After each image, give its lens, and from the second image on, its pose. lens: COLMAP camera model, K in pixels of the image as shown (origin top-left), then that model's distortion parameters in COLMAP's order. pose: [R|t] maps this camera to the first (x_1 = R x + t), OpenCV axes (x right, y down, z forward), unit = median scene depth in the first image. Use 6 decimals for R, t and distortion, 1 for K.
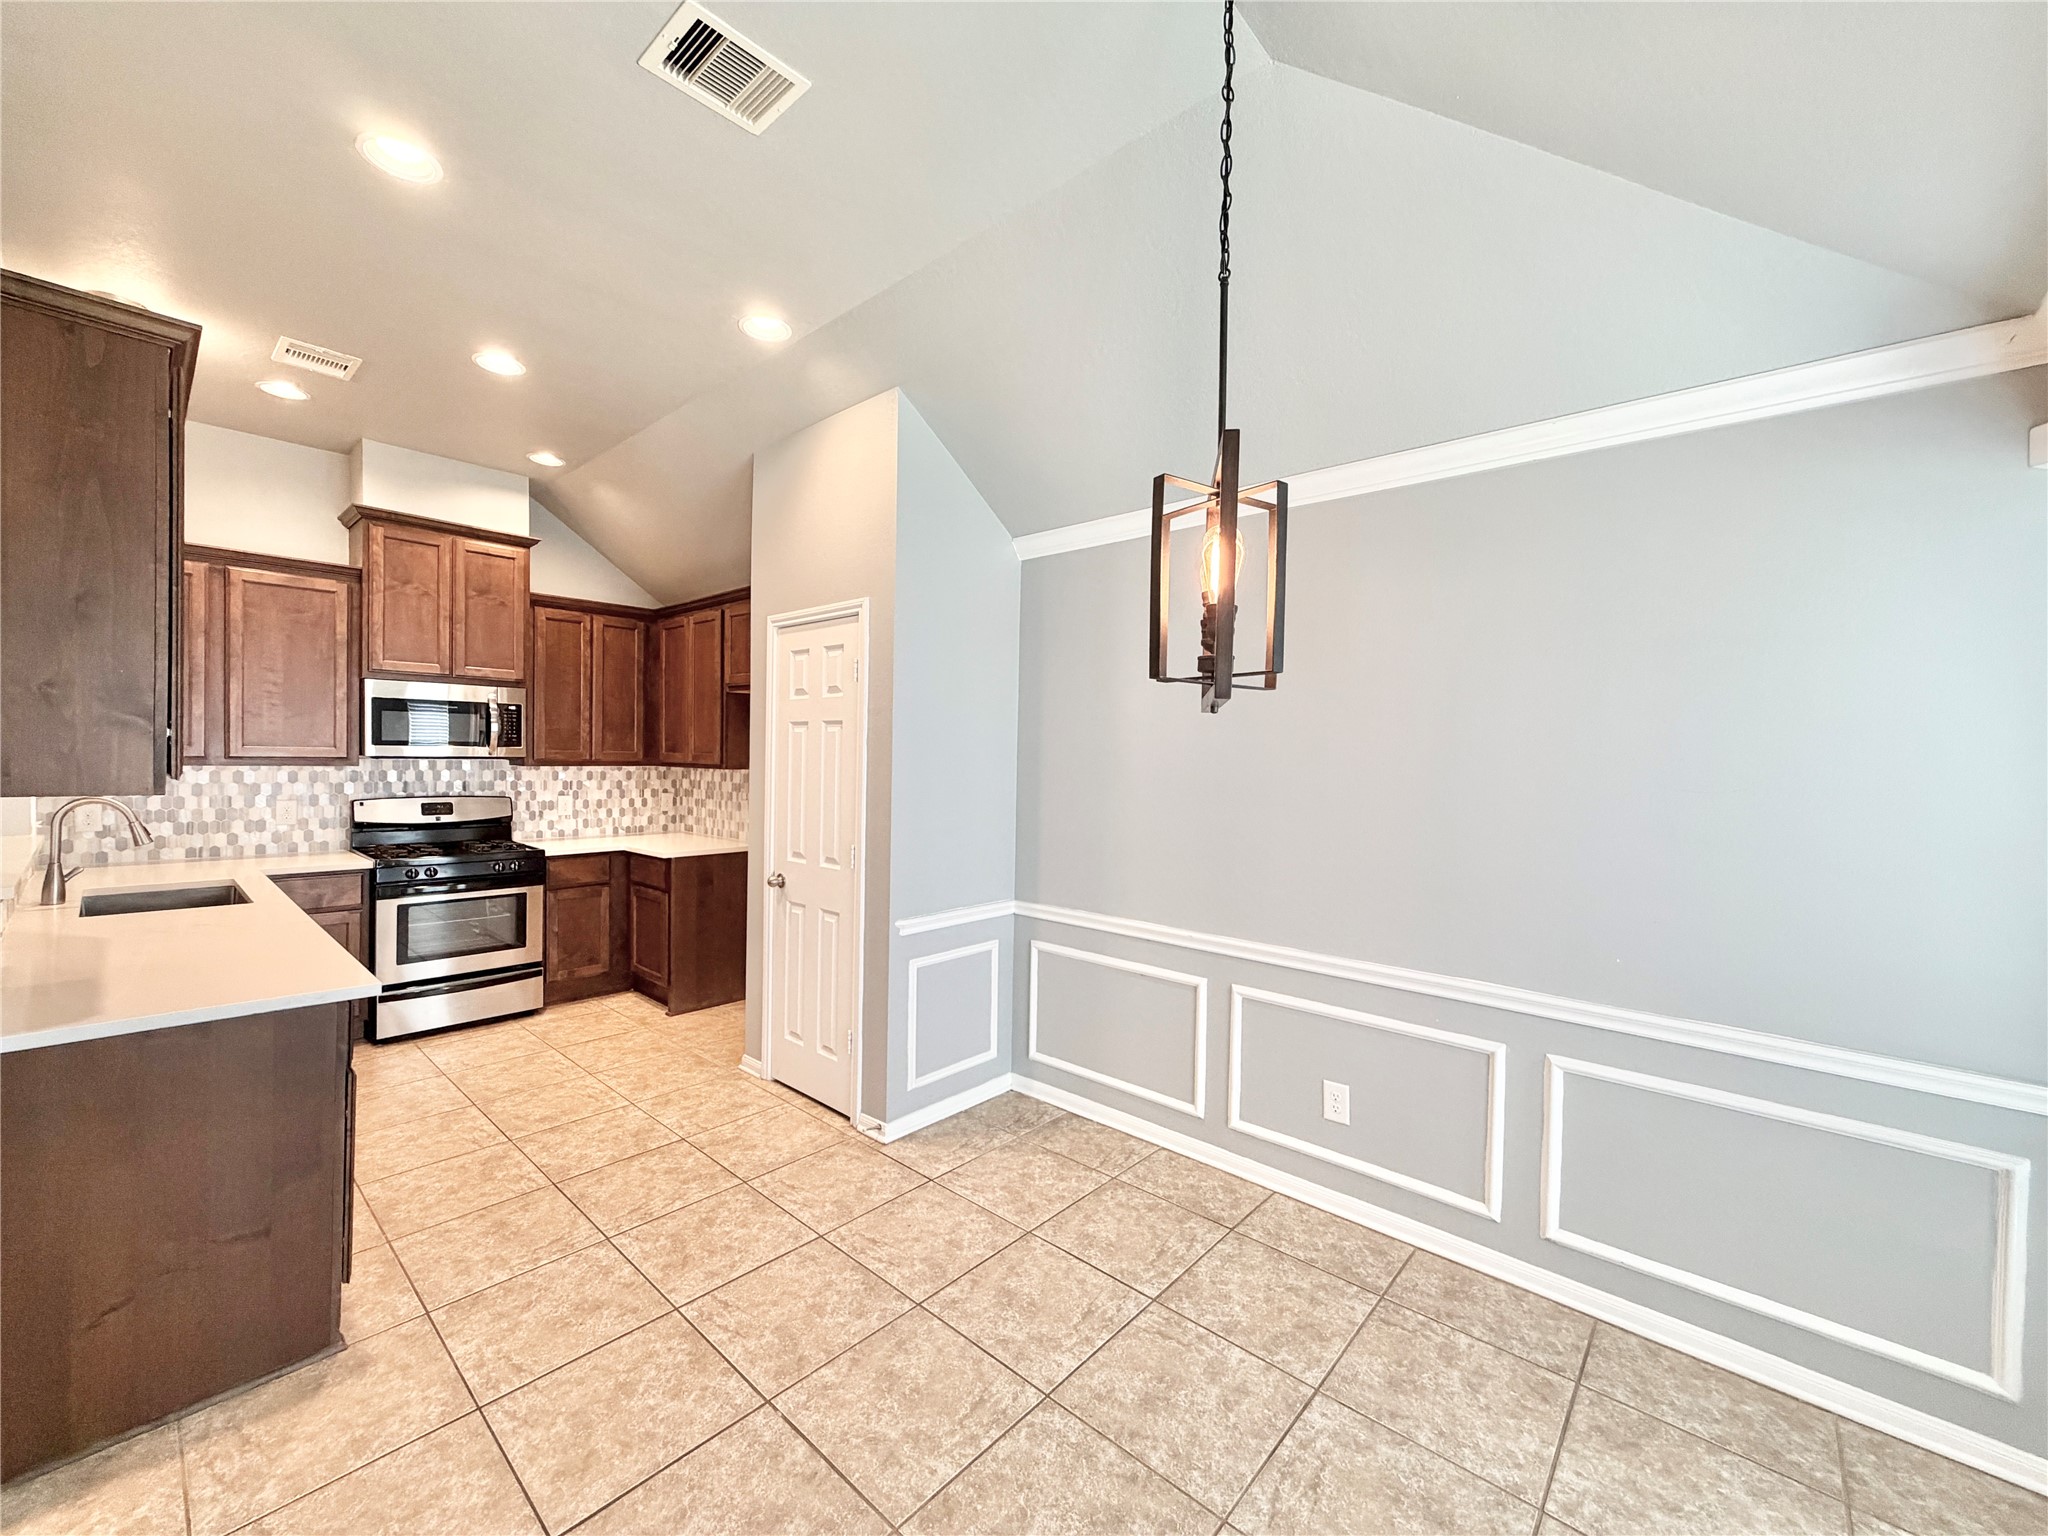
lens RADIAL K [[815.4, 0, 1018.9], [0, 815.4, 767.6], [0, 0, 1]] dist [-0.000687, -0.000005]
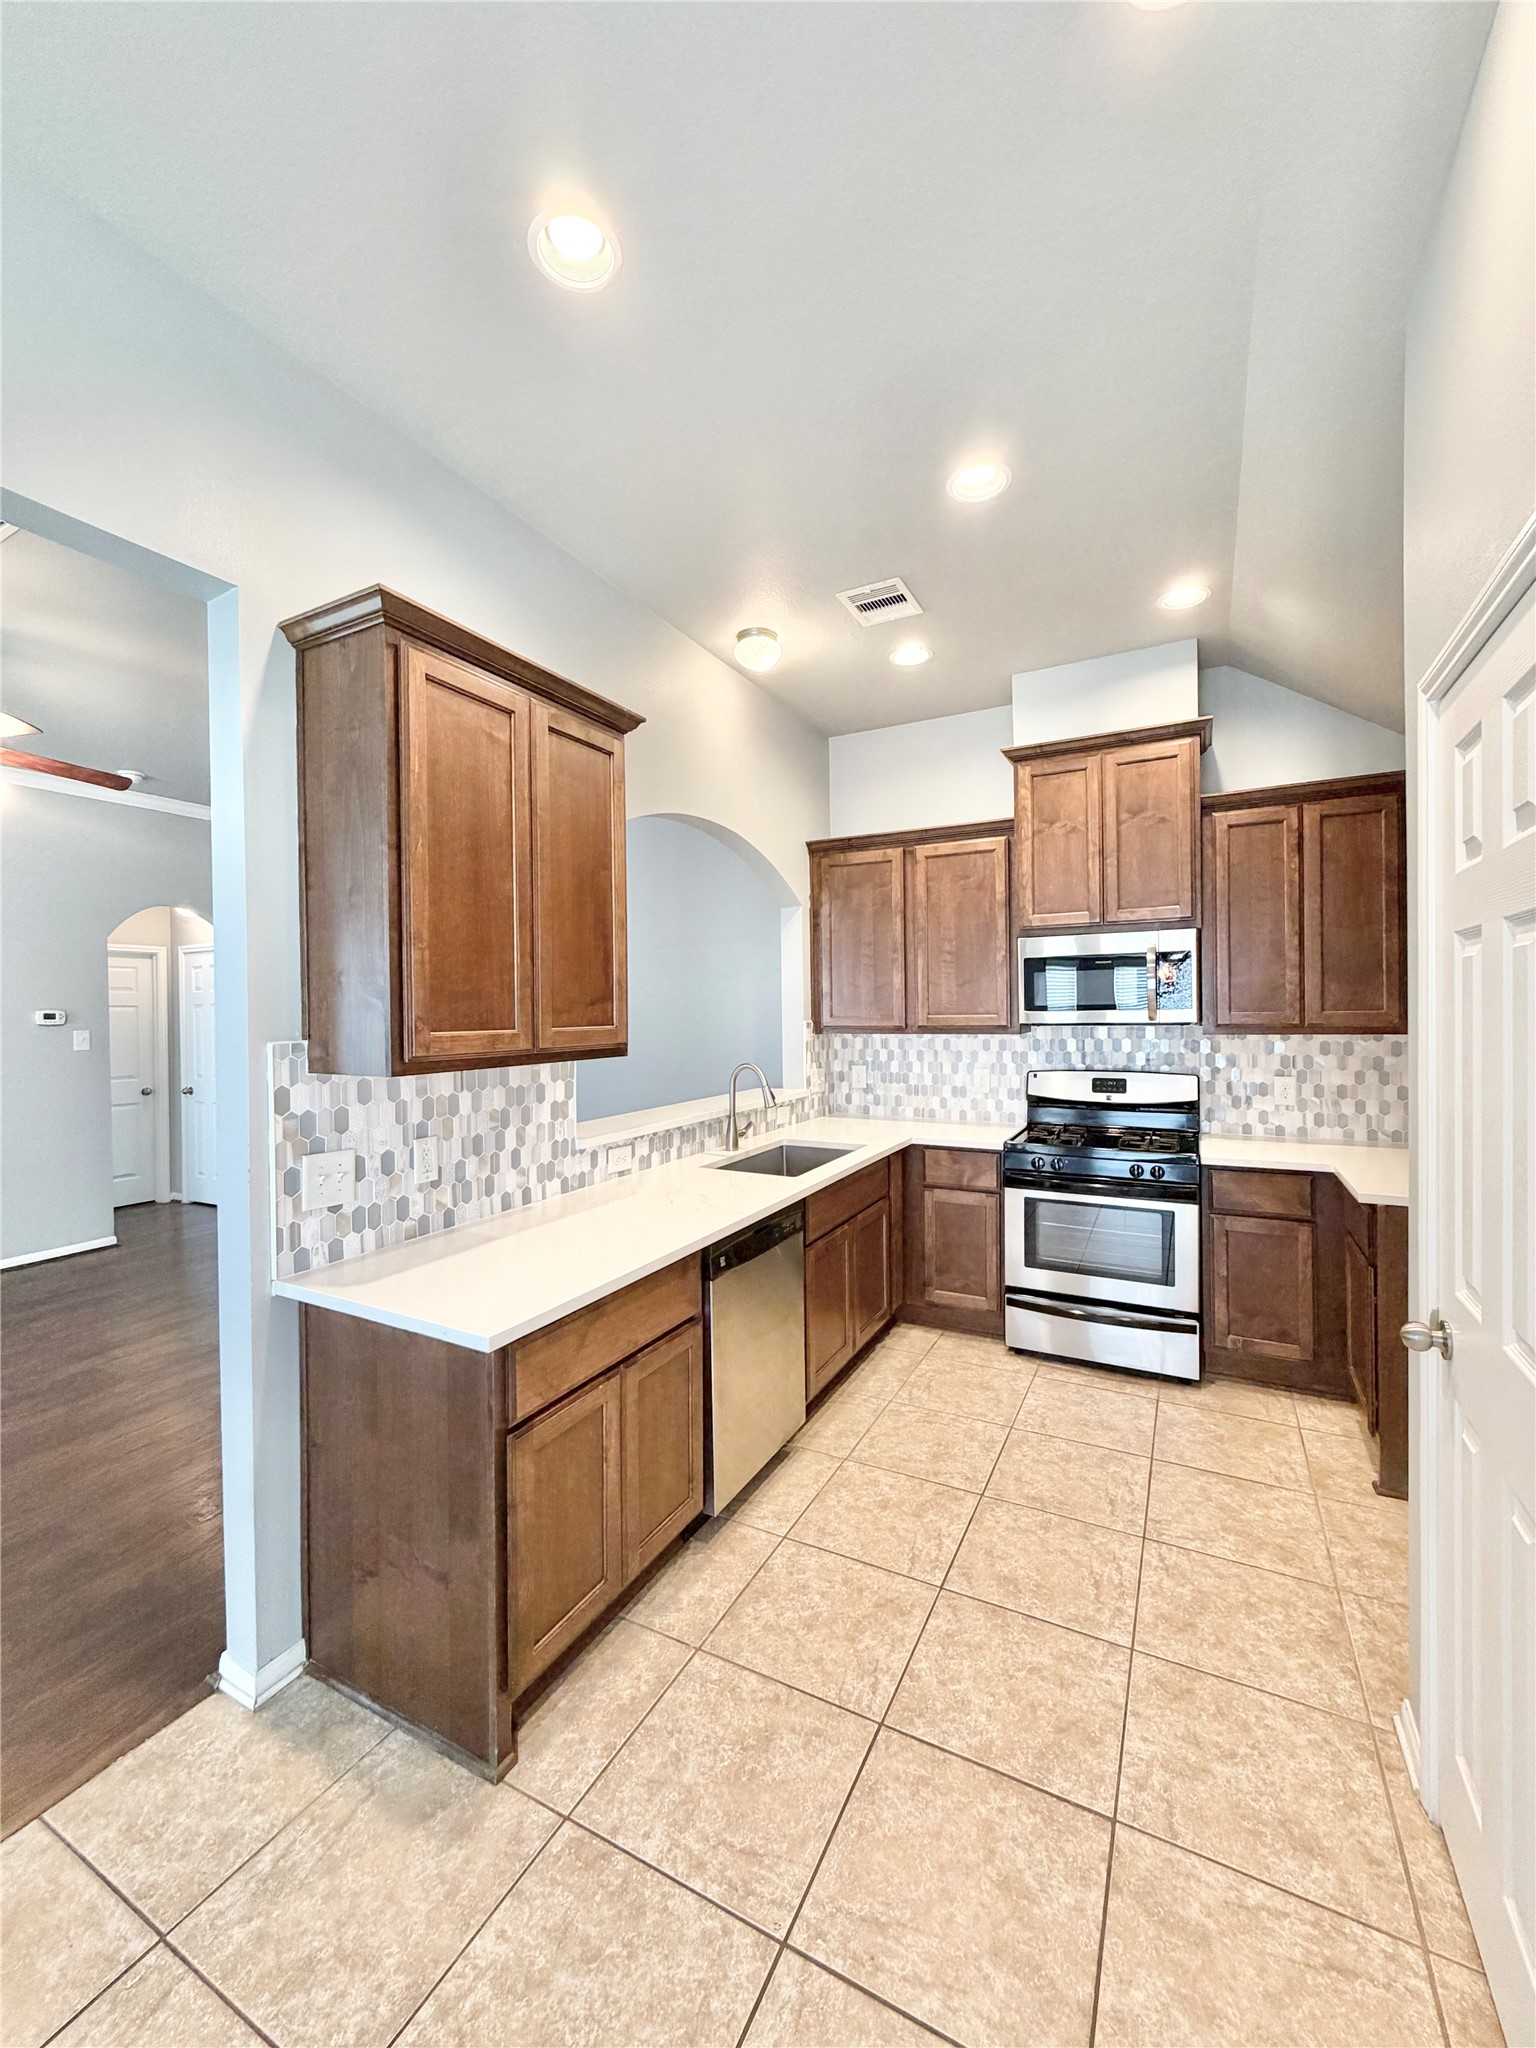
lens RADIAL K [[815.4, 0, 770.2], [0, 815.4, 1019.1], [0, 0, 1]] dist [-0.000687, -0.000005]
pose [[0.246067, -0.010873, -0.969192, 0.007292], [0.002404, 0.999941, -0.010608, -0.009876], [0.969250, 0.000280, 0.246079, 0.493106]]
